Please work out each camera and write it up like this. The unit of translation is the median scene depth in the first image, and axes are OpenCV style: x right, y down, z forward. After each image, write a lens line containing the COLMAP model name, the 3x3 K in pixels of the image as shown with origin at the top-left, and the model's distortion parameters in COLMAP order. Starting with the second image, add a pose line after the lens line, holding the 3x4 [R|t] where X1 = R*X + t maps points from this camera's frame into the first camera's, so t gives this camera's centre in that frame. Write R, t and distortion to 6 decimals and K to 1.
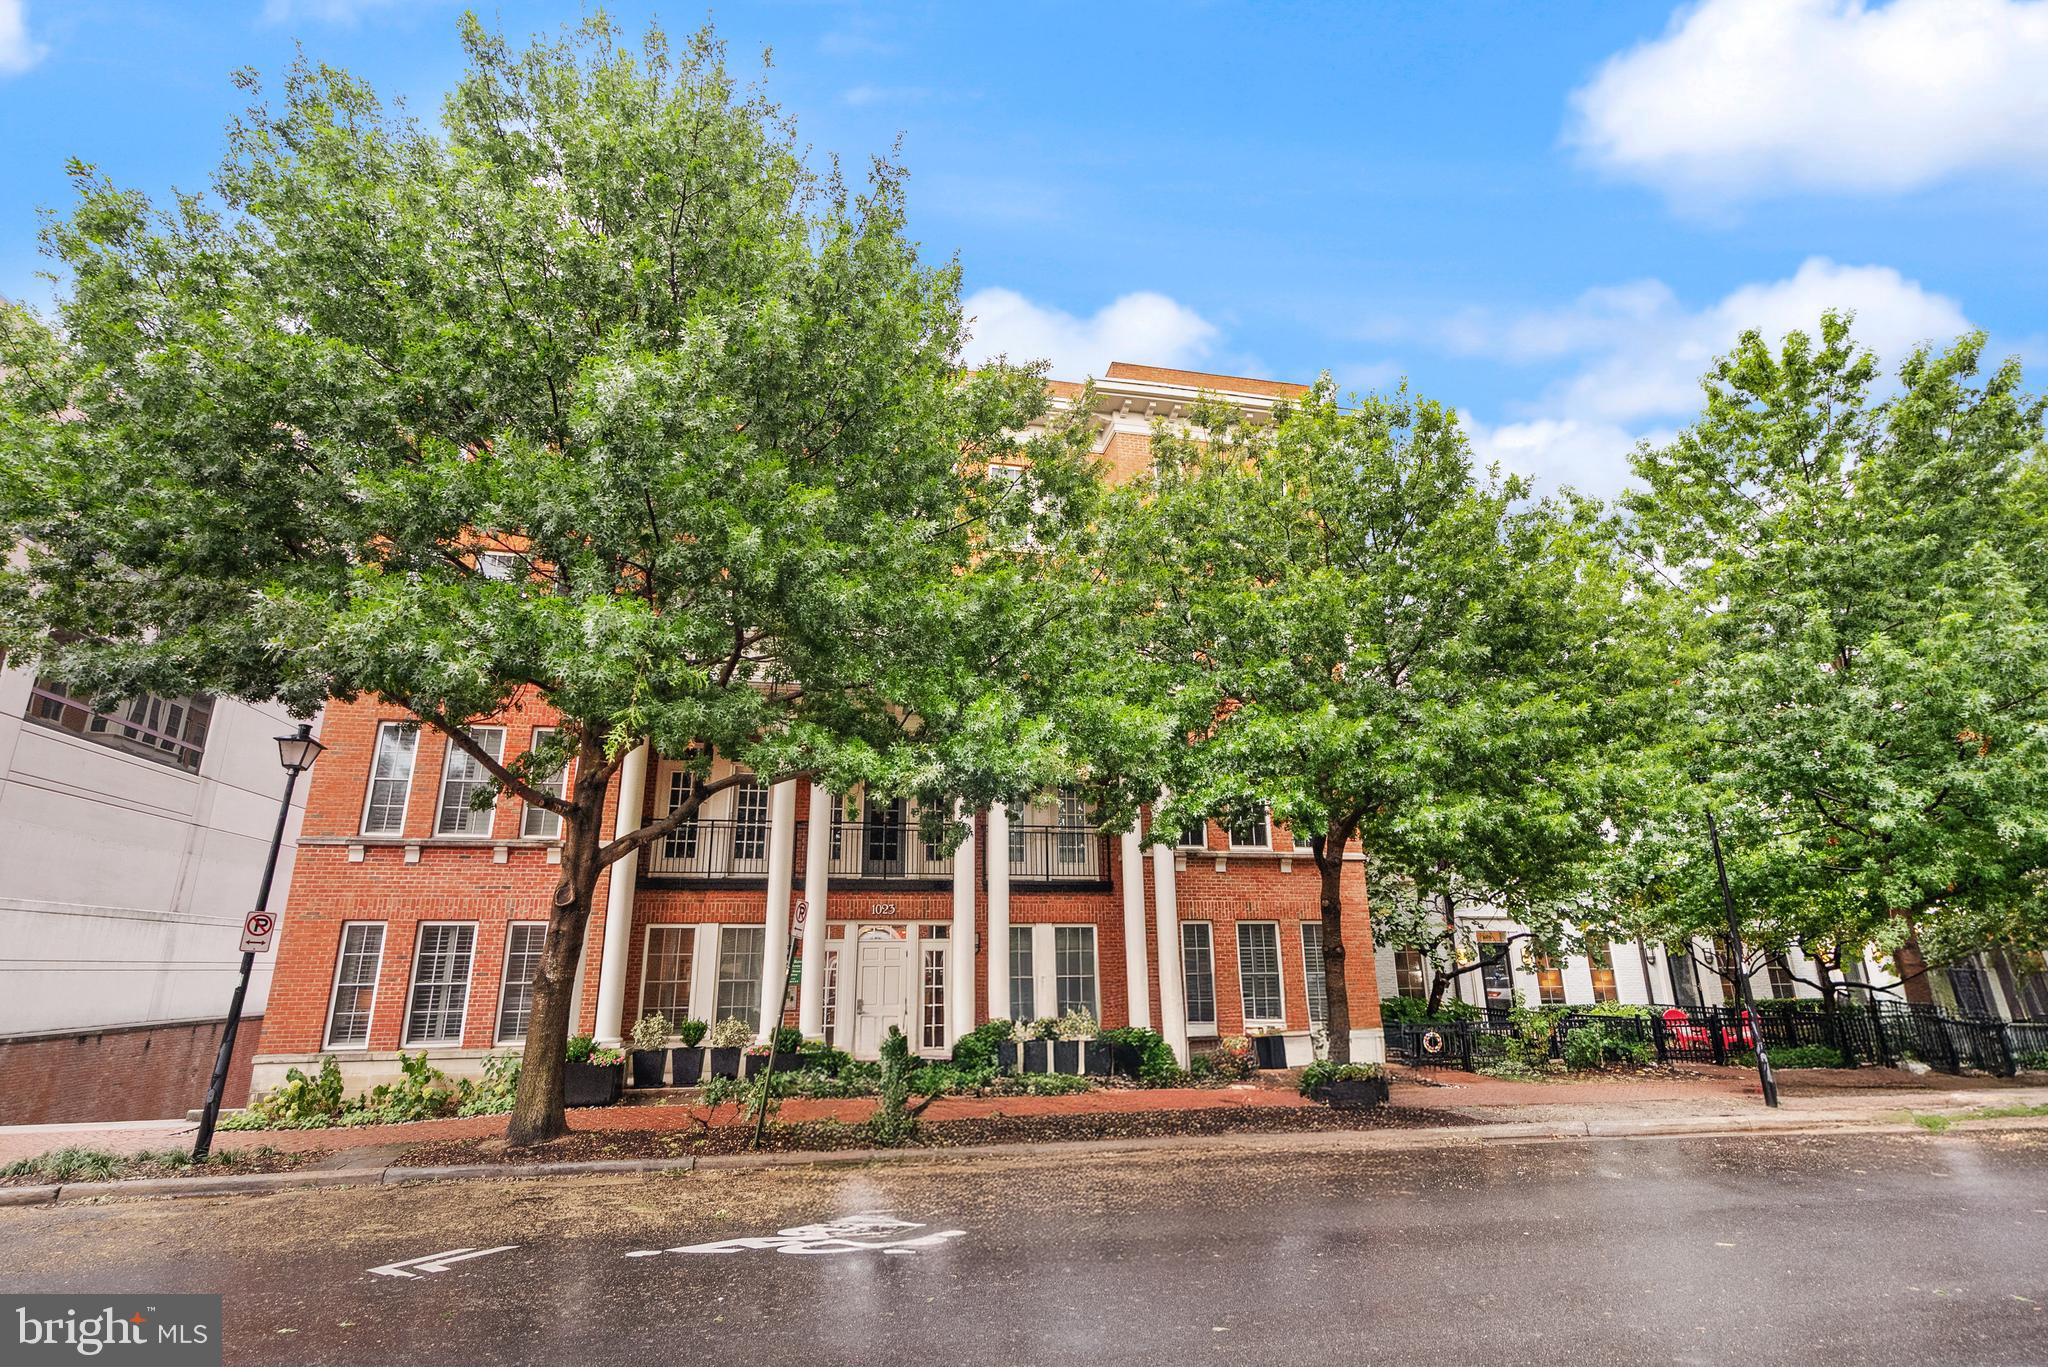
lens RADIAL K [[945.4, 0, 1020.5], [0, 945.4, 695.7], [0, 0, 1]] dist [-0.000493, 0.000549]
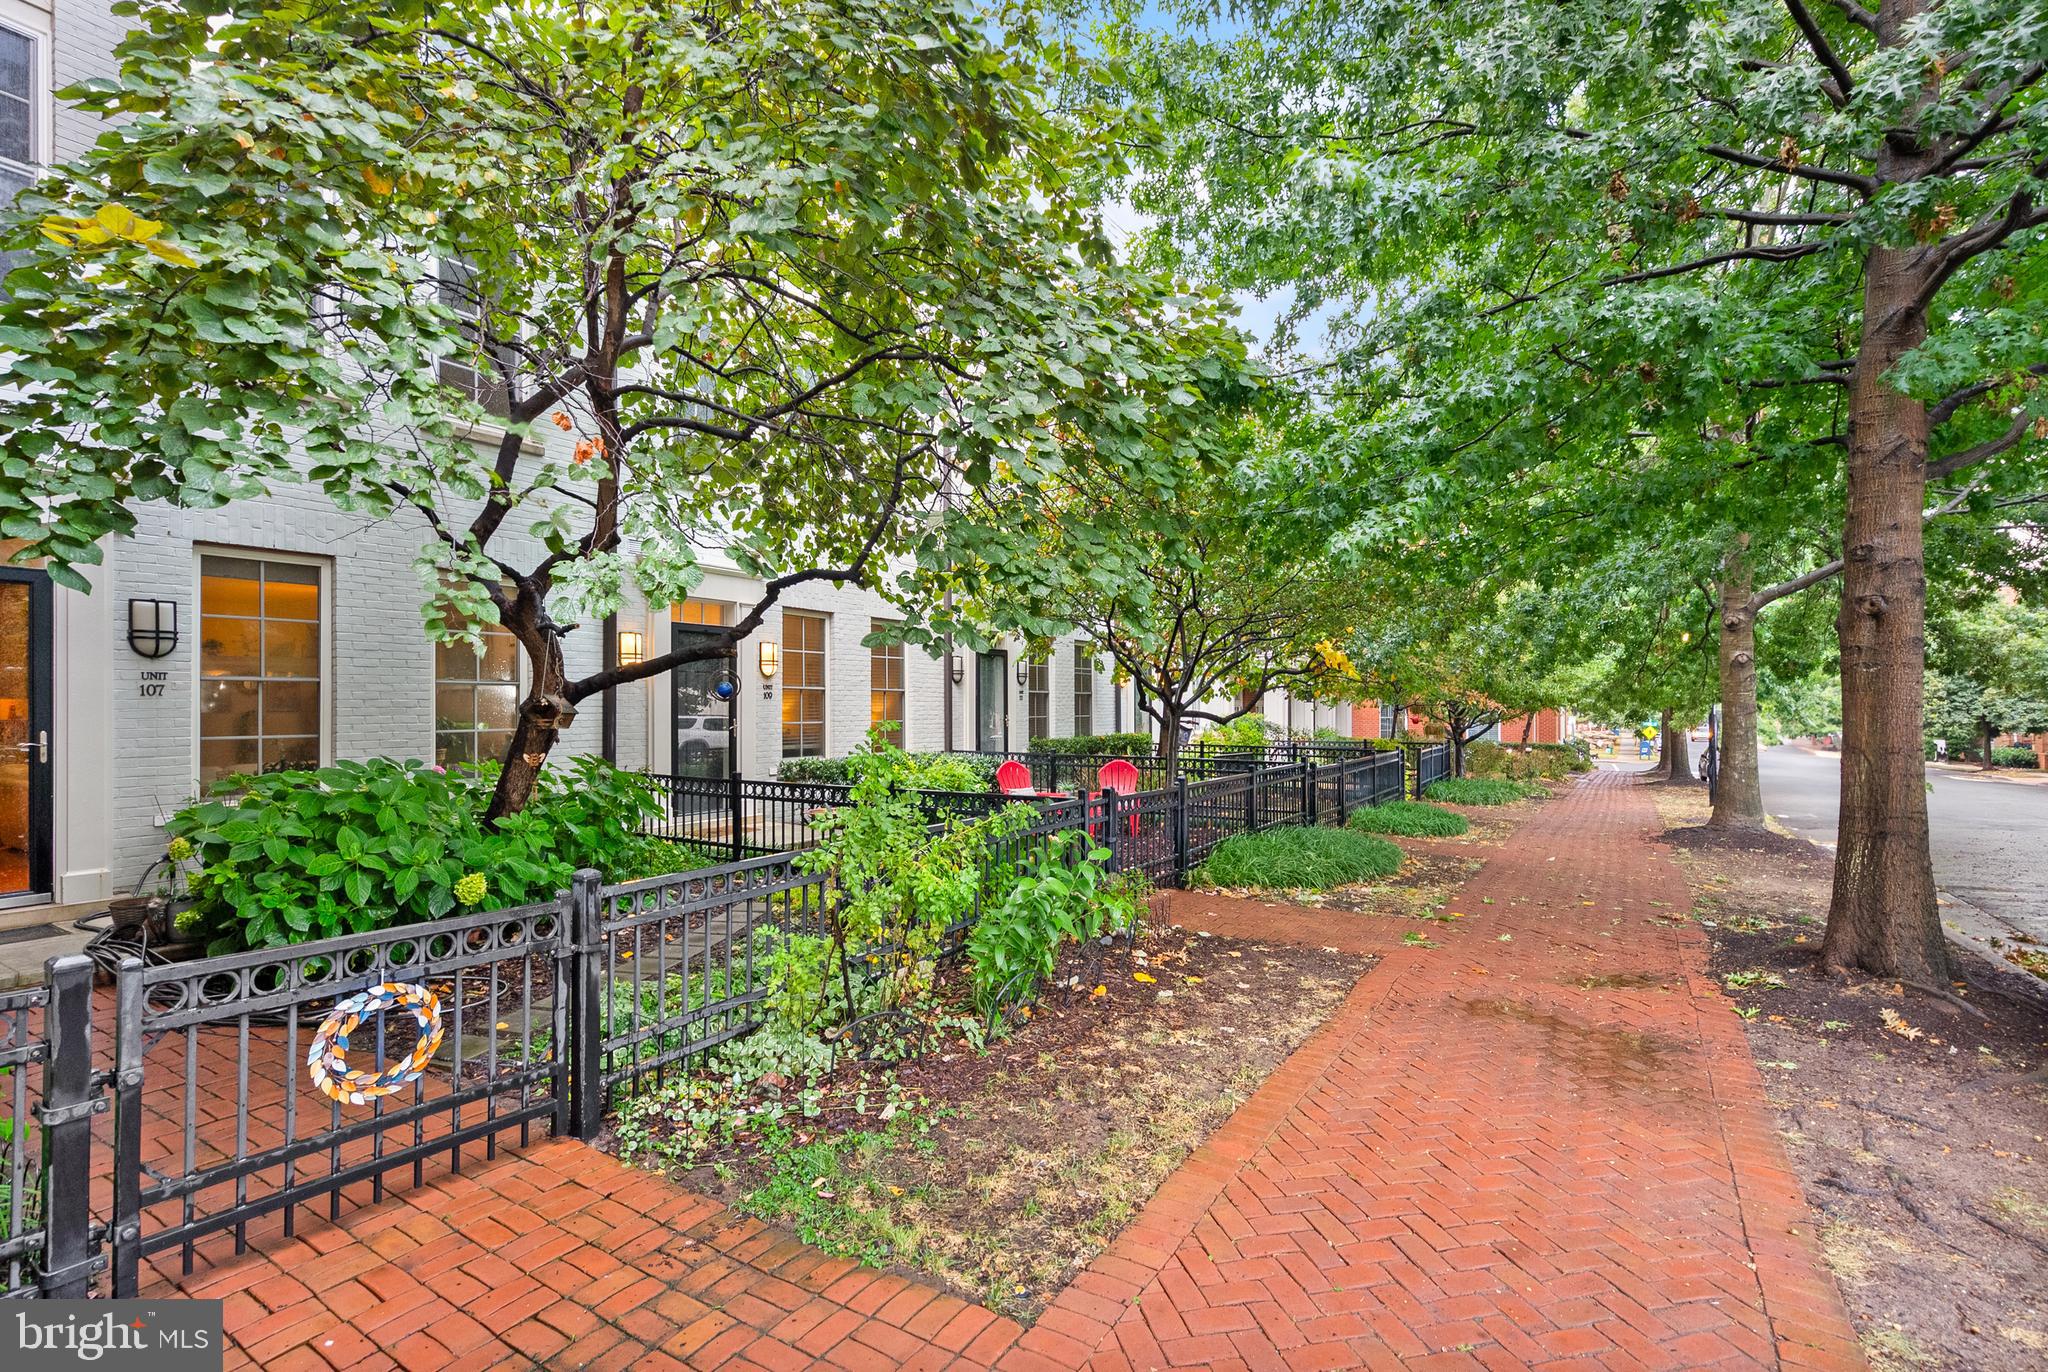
lens RADIAL K [[945.4, 0, 1020.5], [0, 945.4, 698.2], [0, 0, 1]] dist [-0.000493, 0.000549]
pose [[0.678333, 0.020267, 0.734475, 0.293268], [-0.211541, 0.962681, 0.168806, 0.197775], [-0.703644, -0.269878, 0.657306, 0.627621]]
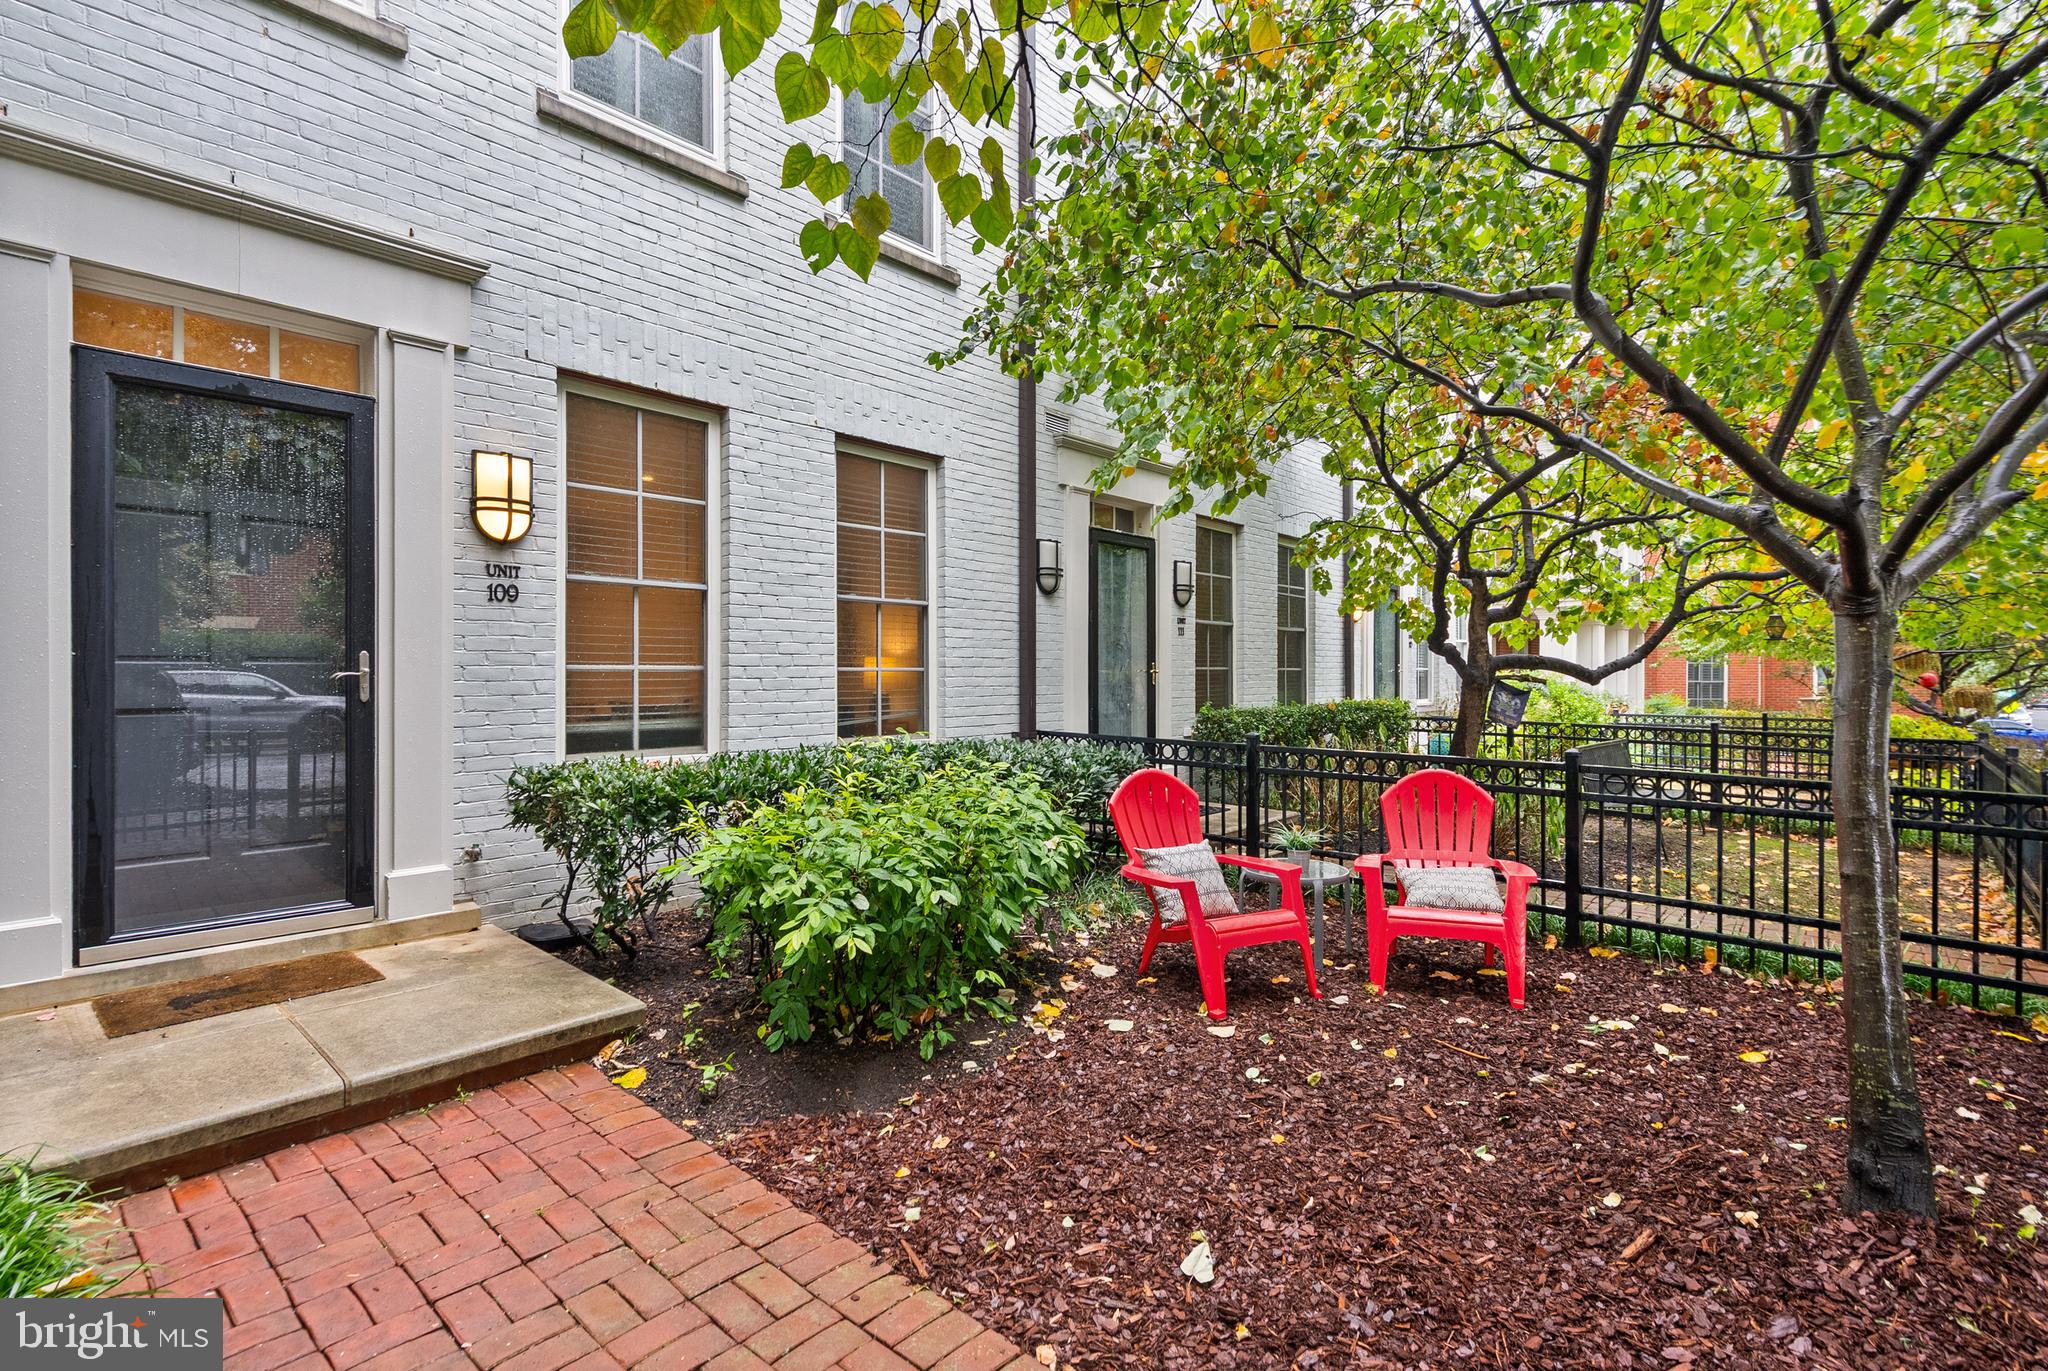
lens RADIAL K [[962.3, 0, 1029.4], [0, 962.3, 677.7], [0, 0, 1]] dist [-0.000859, 0.002000]
pose [[0.784781, 0.012165, 0.619653, 0.511710], [-0.182000, 0.960251, 0.211648, 0.259398], [-0.592448, -0.278874, 0.755801, 0.818727]]
